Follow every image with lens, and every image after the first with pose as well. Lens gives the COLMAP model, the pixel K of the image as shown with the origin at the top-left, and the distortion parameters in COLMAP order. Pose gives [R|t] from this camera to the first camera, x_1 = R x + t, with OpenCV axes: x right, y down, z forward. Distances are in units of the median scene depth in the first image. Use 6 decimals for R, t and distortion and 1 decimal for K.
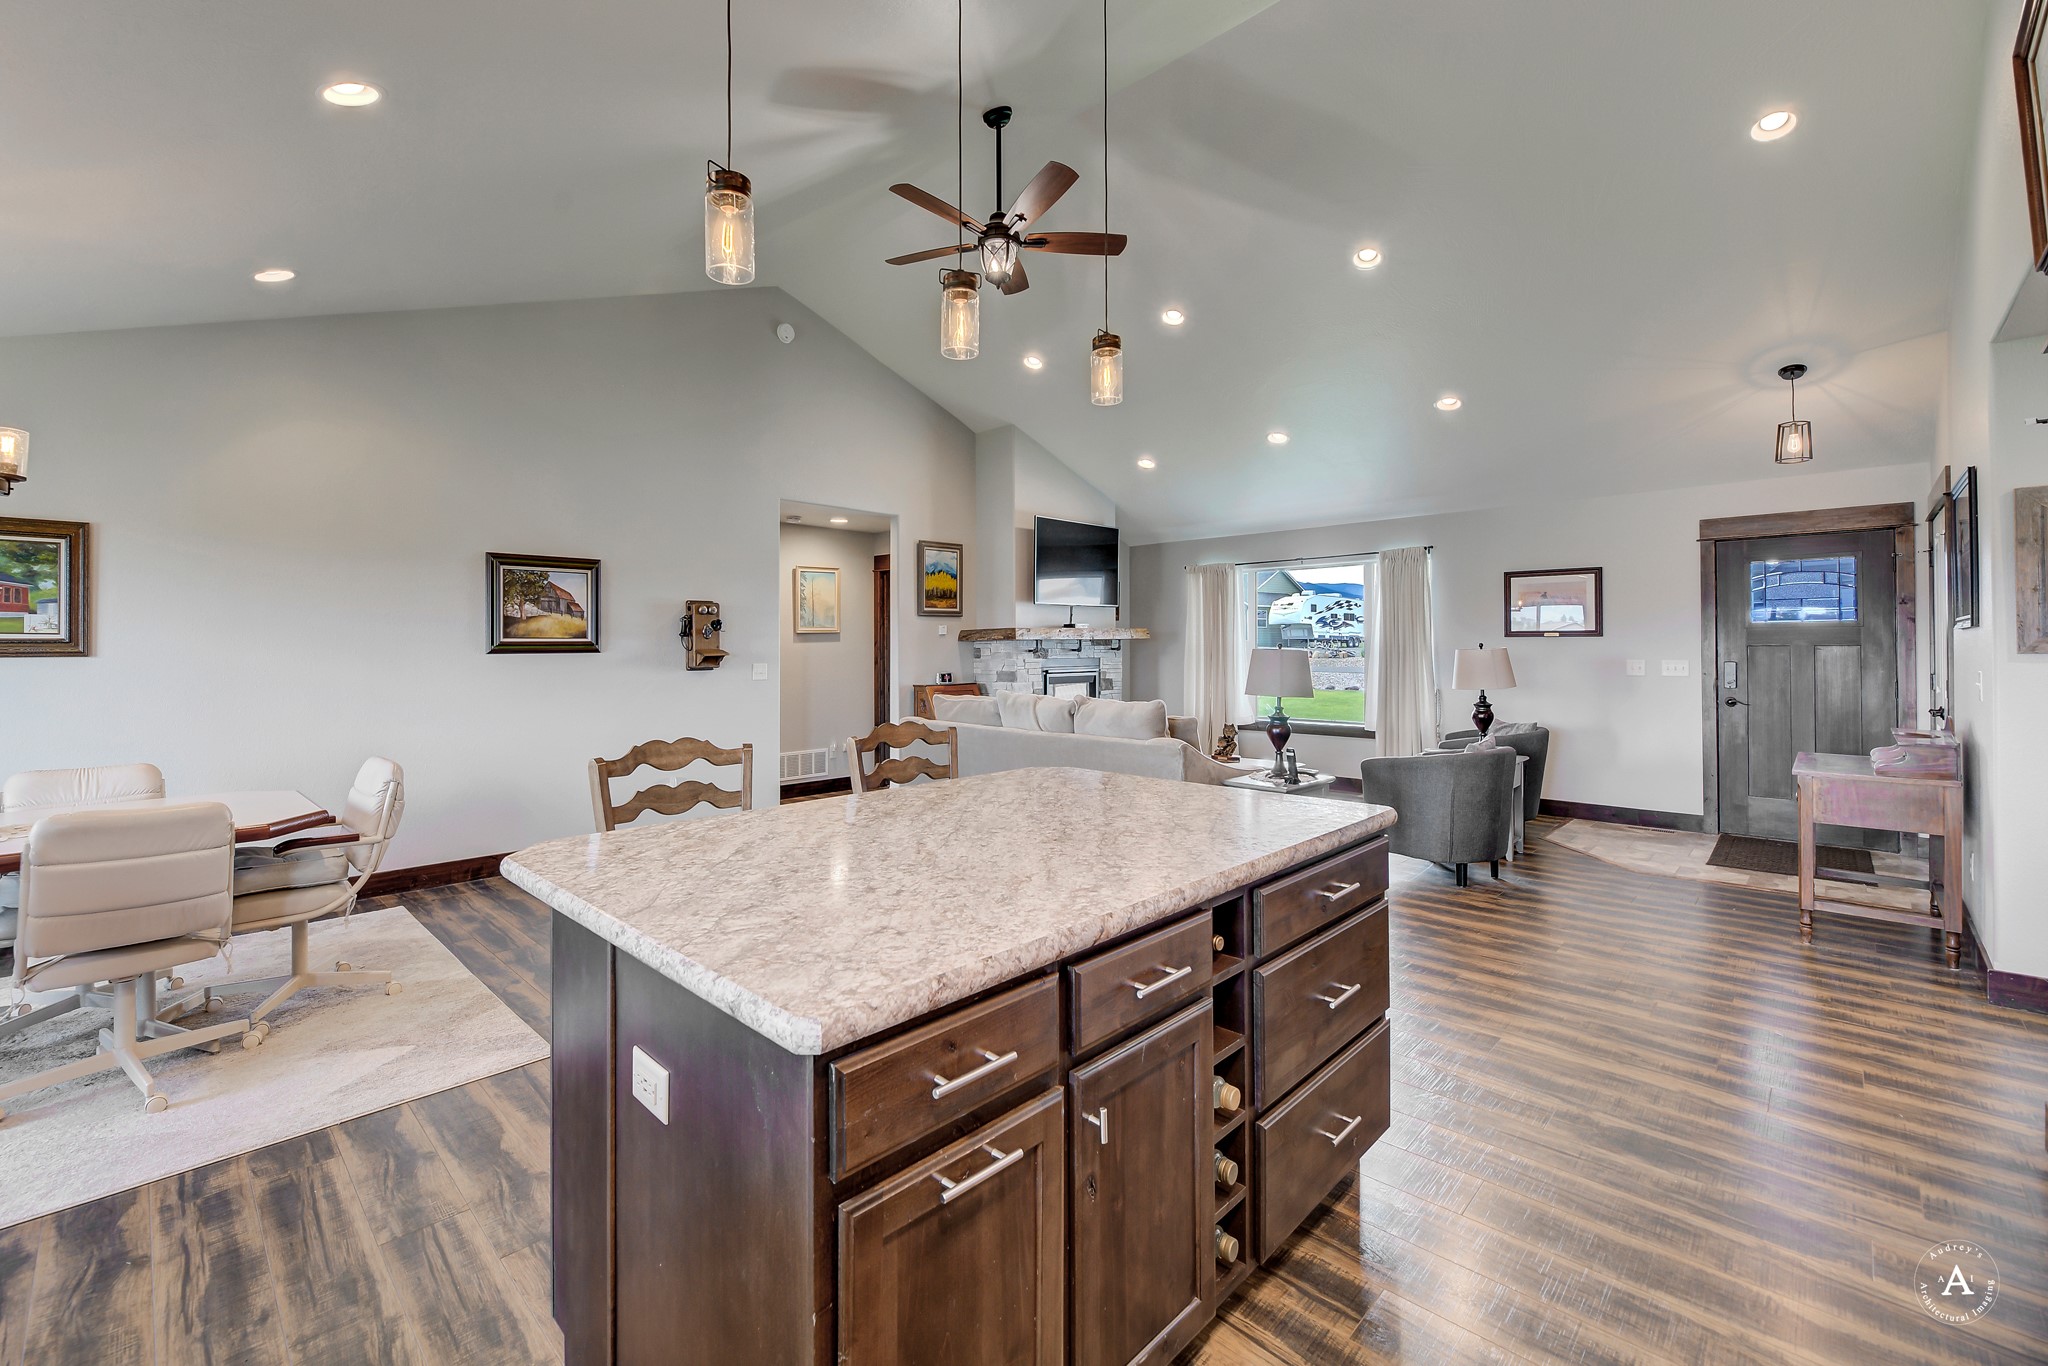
lens RADIAL K [[845.2, 0, 898.6], [0, 845.2, 641.5], [0, 0, 1]] dist [0.000301, -0.000063]
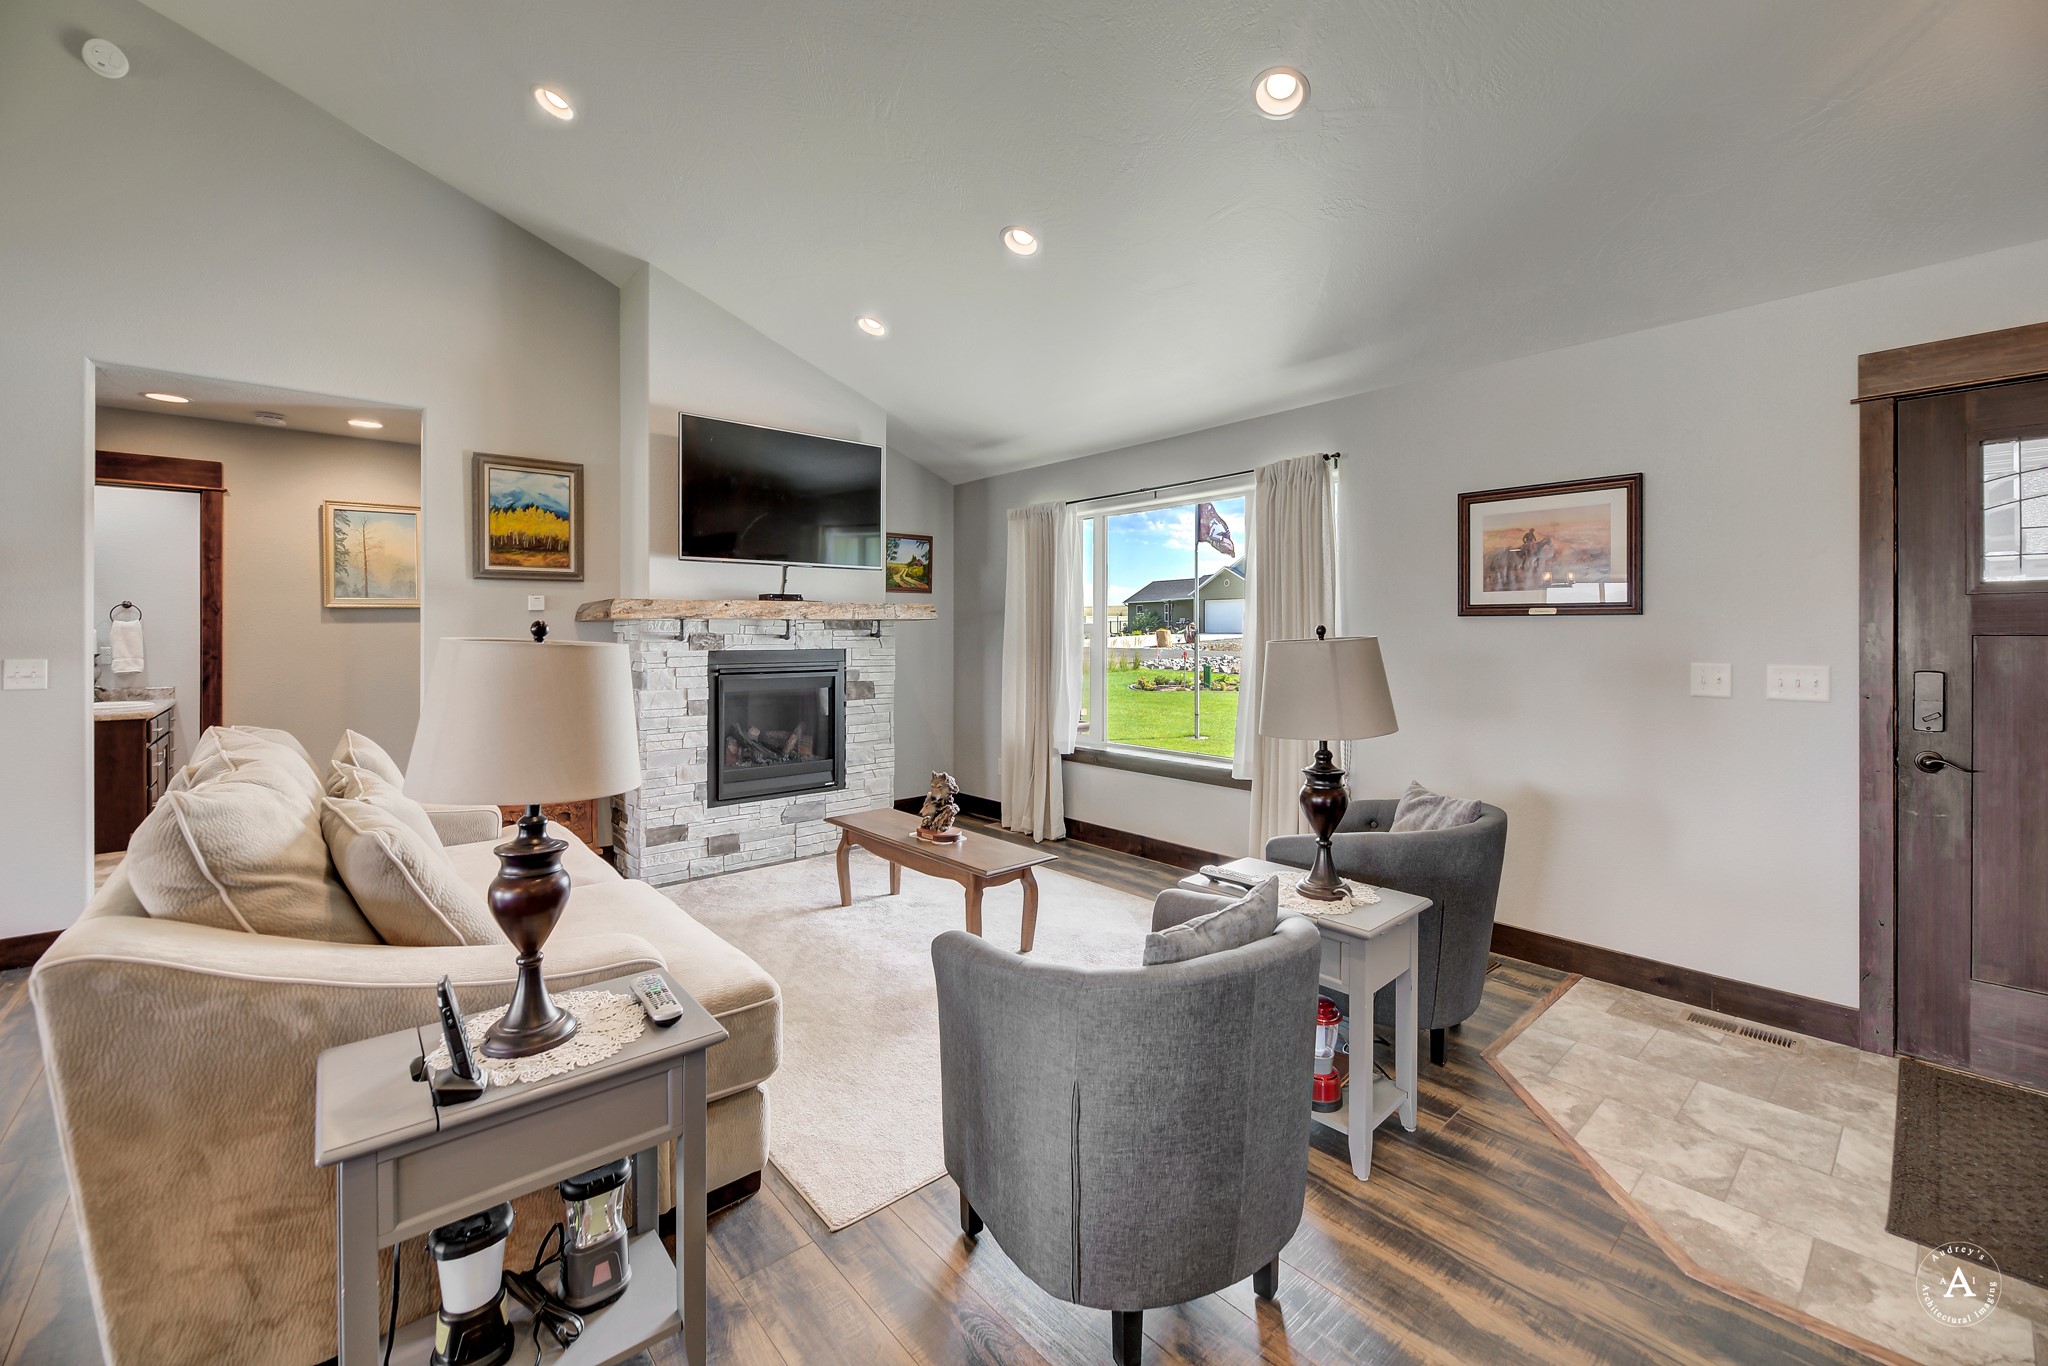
lens RADIAL K [[807.8, 0, 956.8], [0, 807.8, 631.0], [0, 0, 1]] dist [-0.004756, -0.000214]
pose [[0.998975, 0.004283, -0.045060, 0.425649], [-0.004044, 0.999977, 0.005410, 0.002546], [0.045082, -0.005223, 0.998970, 0.480239]]
